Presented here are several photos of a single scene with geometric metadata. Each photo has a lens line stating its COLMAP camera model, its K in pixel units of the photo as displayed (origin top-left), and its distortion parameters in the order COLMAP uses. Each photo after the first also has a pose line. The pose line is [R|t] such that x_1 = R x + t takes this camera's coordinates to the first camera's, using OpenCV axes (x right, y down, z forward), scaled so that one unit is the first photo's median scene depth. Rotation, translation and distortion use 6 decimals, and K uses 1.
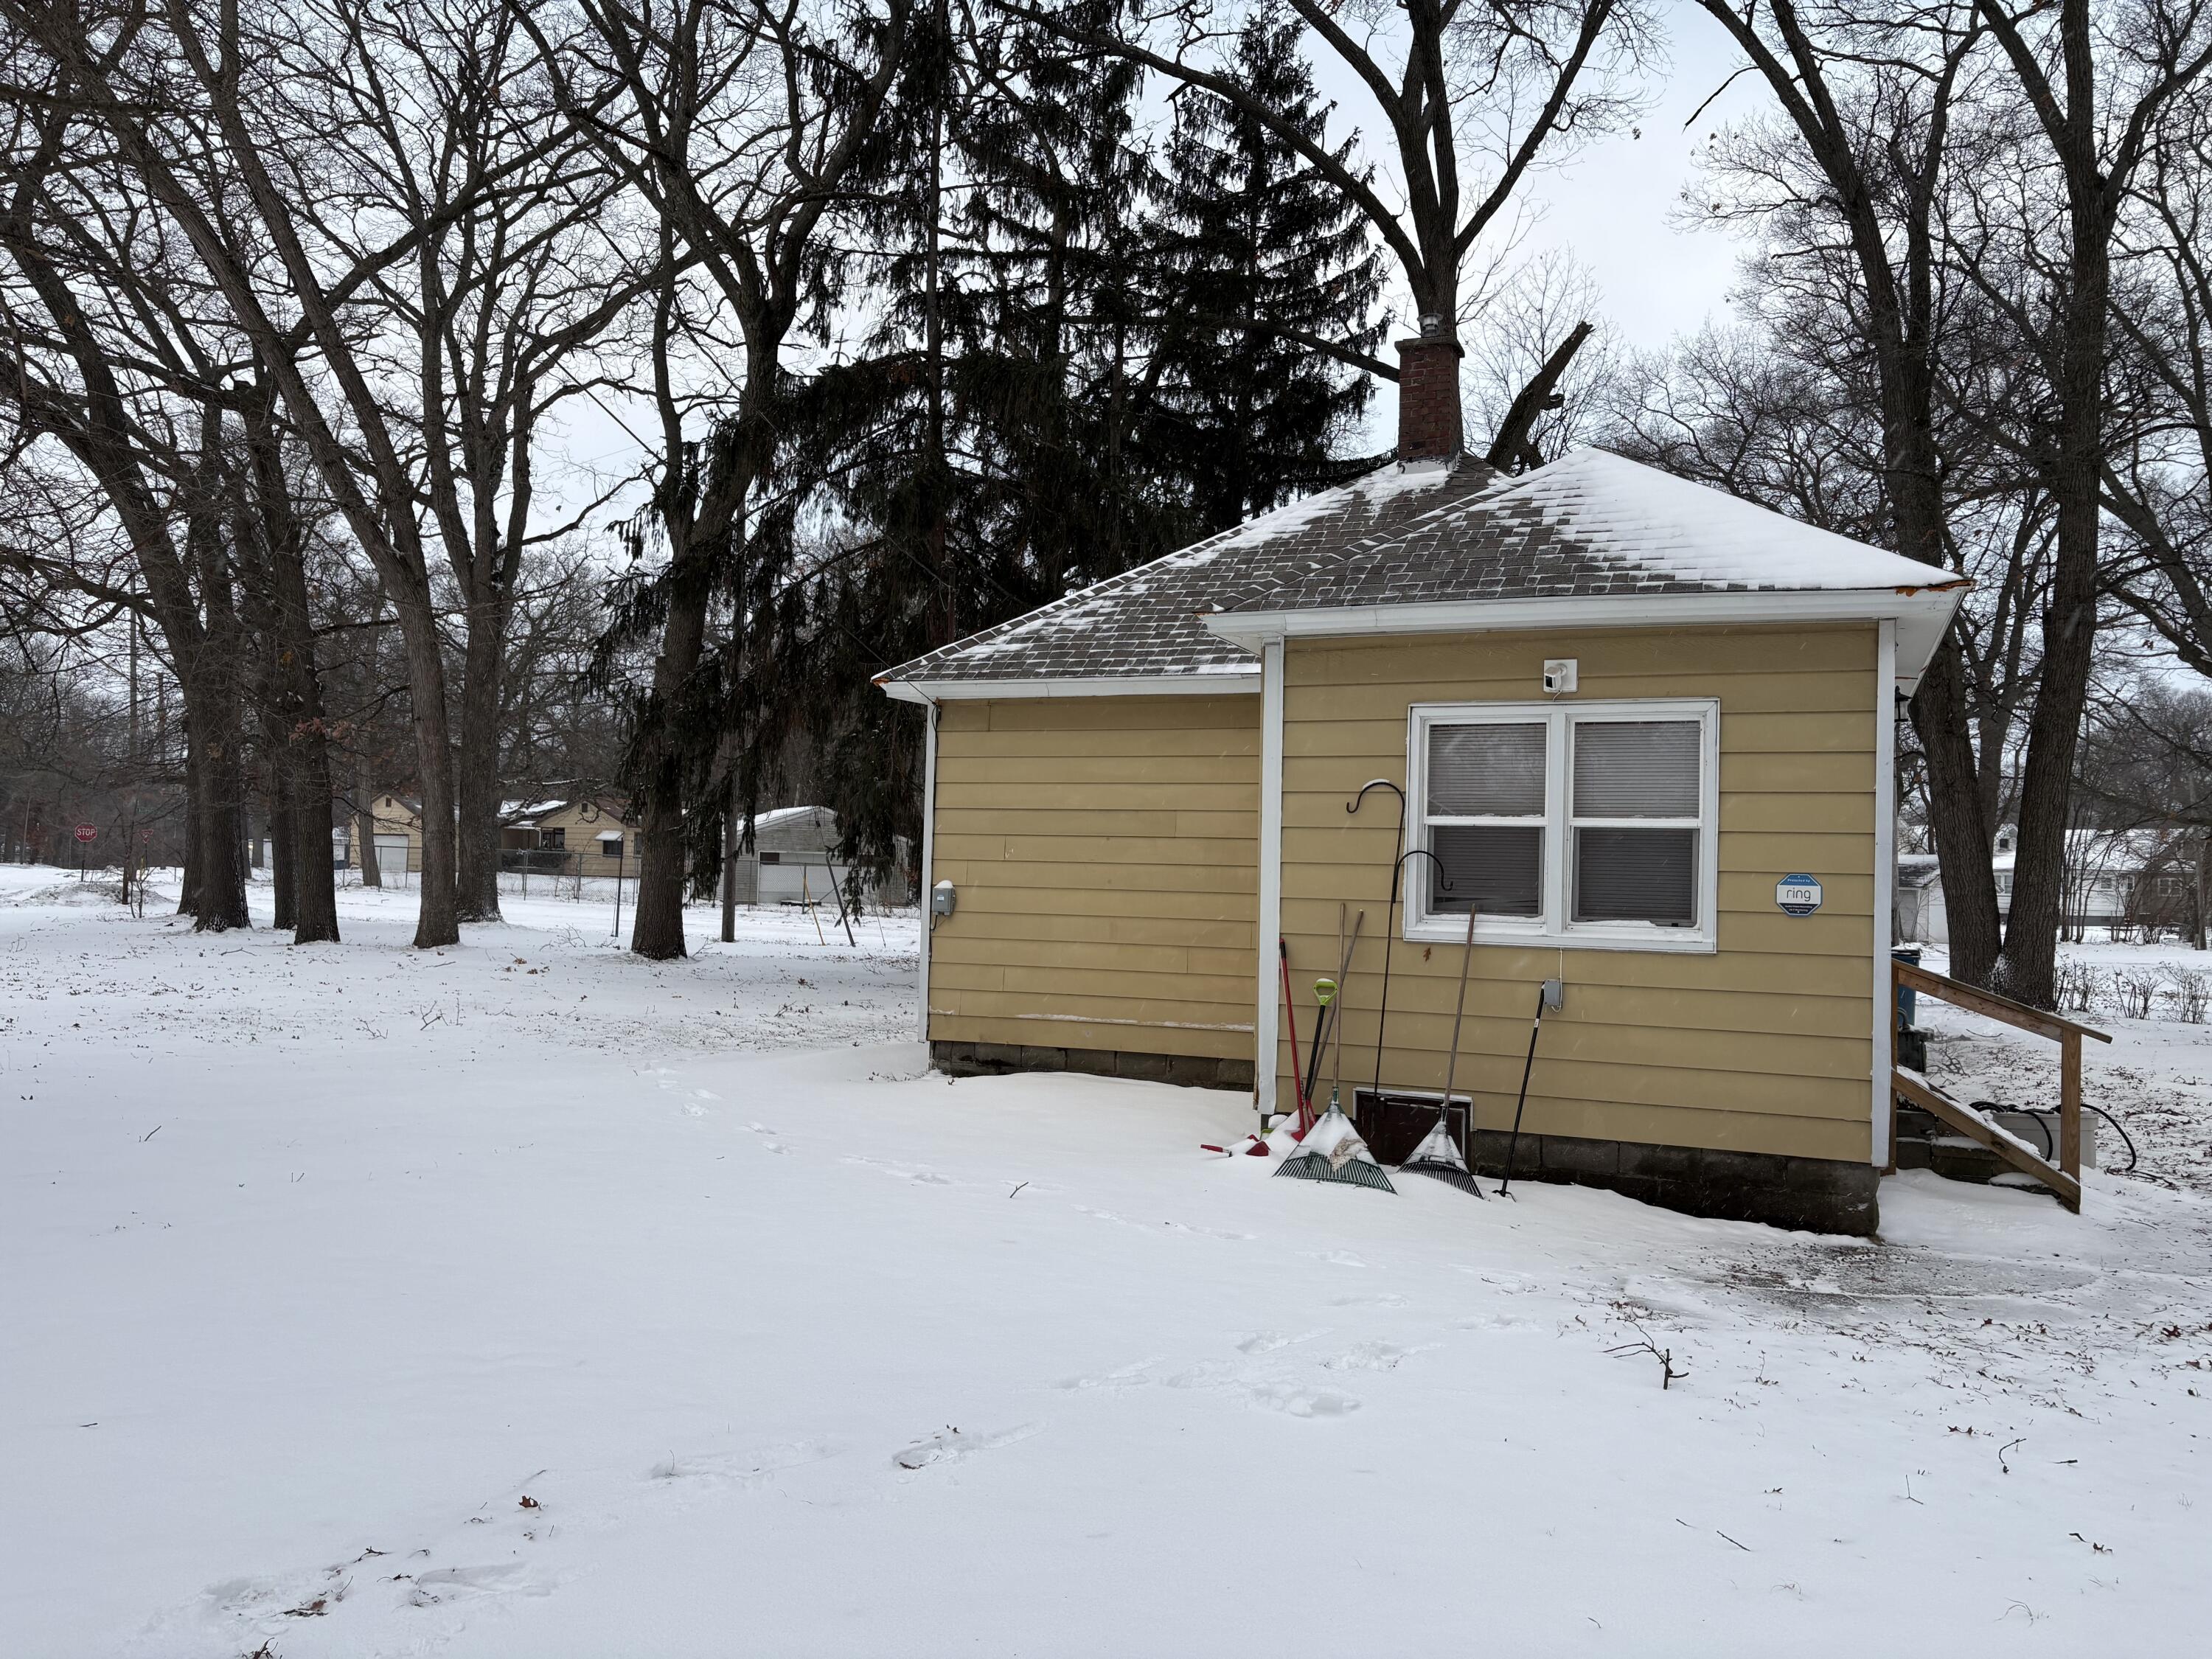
lens RADIAL K [[1678.9, 0, 1106.0], [0, 1678.9, 829.5], [0, 0, 1]] dist [0.053029, -0.101154]
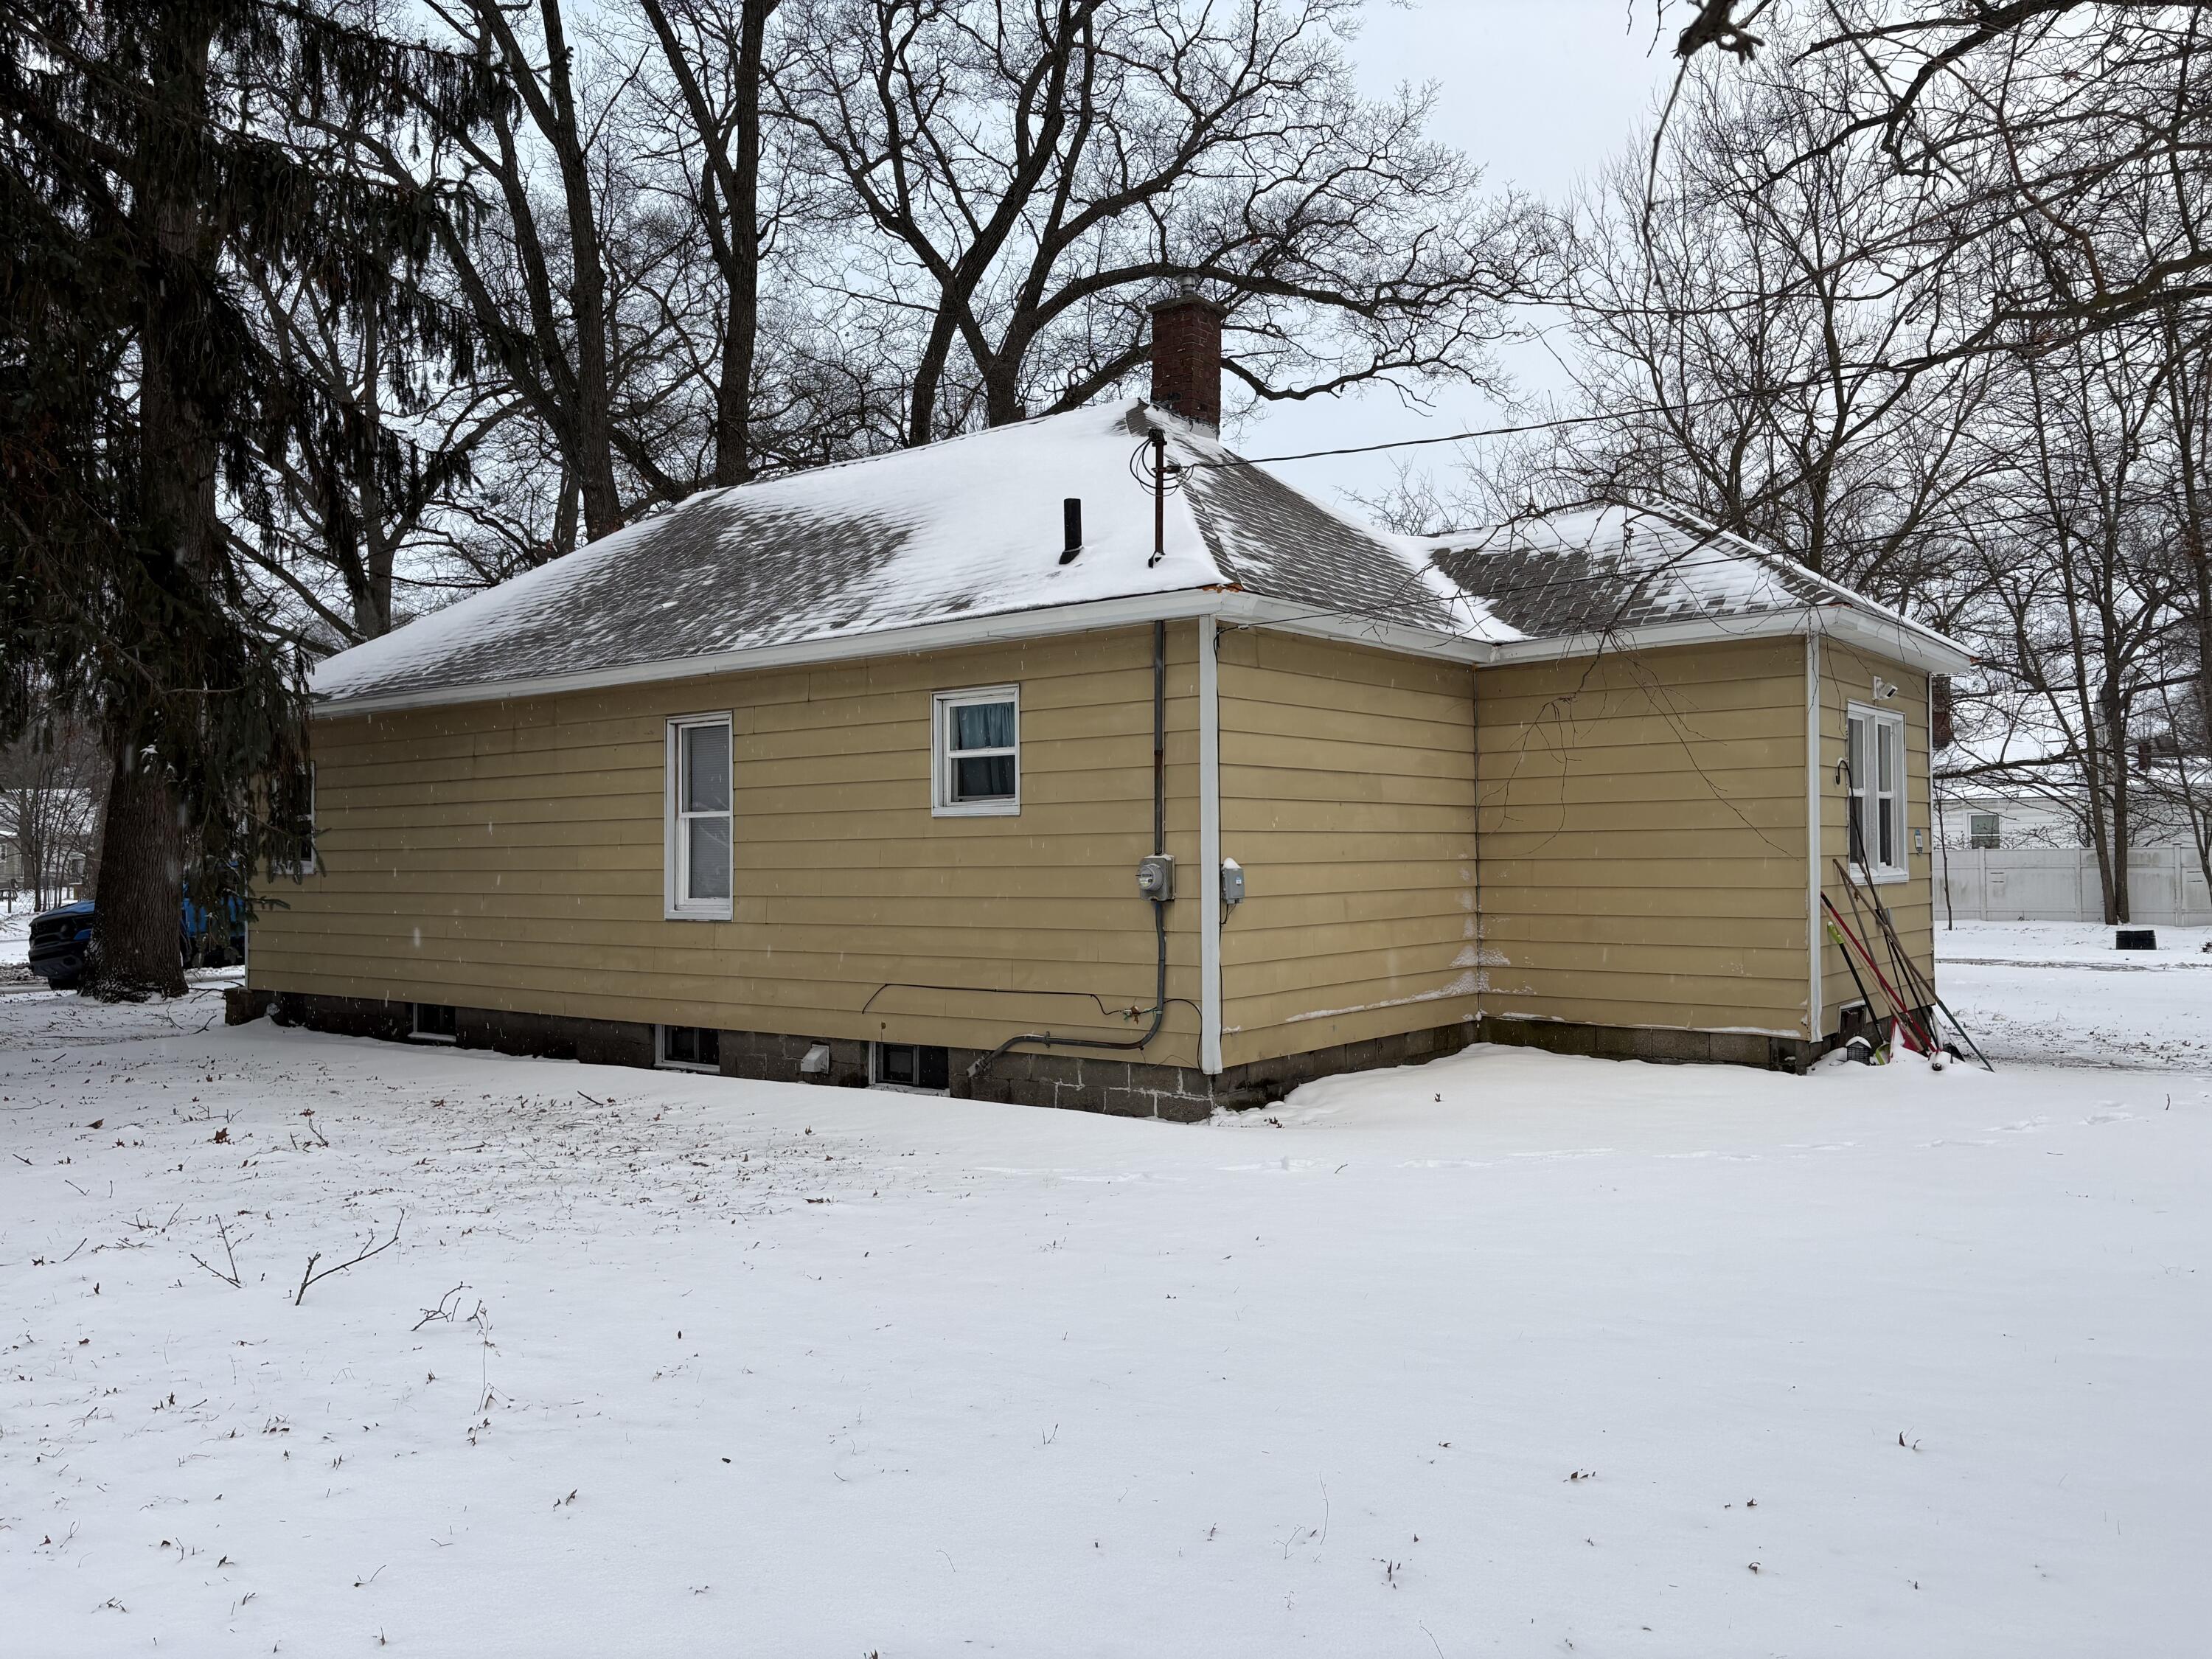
lens RADIAL K [[1678.9, 0, 1106.0], [0, 1678.9, 829.5], [0, 0, 1]] dist [0.053029, -0.101154]
pose [[0.231225, -0.009046, 0.972858, -0.881823], [0.000816, 0.999958, 0.009104, 0.010351], [-0.972900, -0.001311, 0.231223, 0.907209]]
